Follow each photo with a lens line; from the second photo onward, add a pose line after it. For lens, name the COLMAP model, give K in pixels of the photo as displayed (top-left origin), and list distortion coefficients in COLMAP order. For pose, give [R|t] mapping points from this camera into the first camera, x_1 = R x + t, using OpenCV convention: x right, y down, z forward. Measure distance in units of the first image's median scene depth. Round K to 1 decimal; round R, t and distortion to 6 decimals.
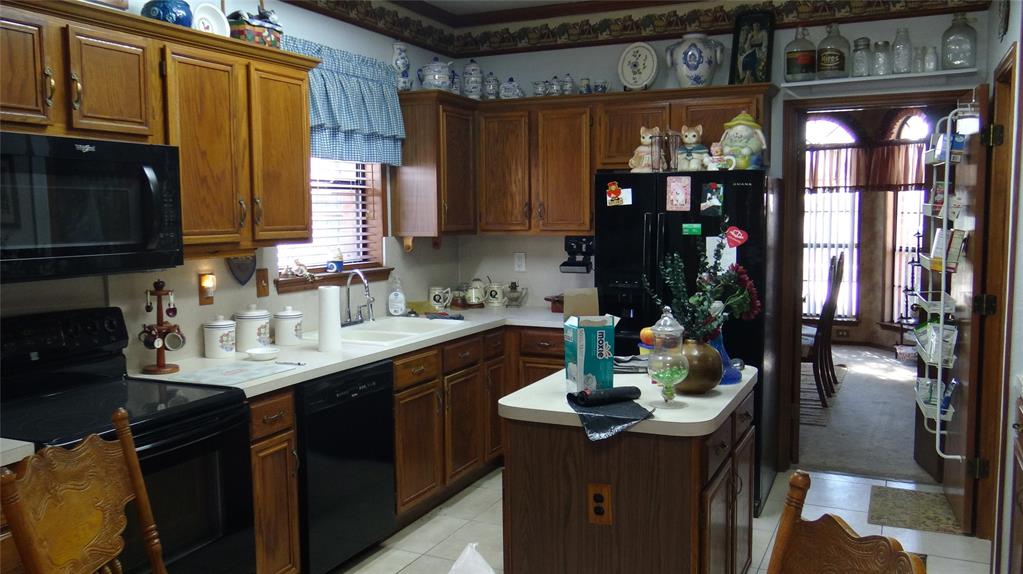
lens RADIAL K [[868.9, 0, 510.3], [0, 868.9, 286.6], [0, 0, 1]] dist [-0.009761, -0.003623]
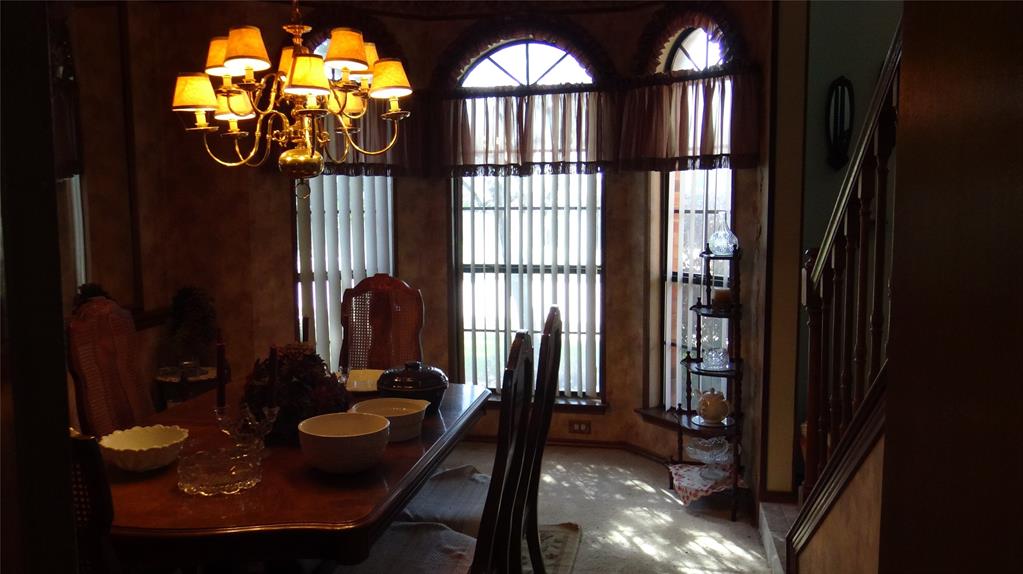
lens RADIAL K [[868.9, 0, 511.8], [0, 868.9, 288.3], [0, 0, 1]] dist [-0.009761, -0.003623]
pose [[0.967243, -0.019611, 0.253095, 0.207350], [0.016489, 0.999760, 0.014452, -0.045134], [-0.253318, -0.009805, 0.967333, 0.484723]]
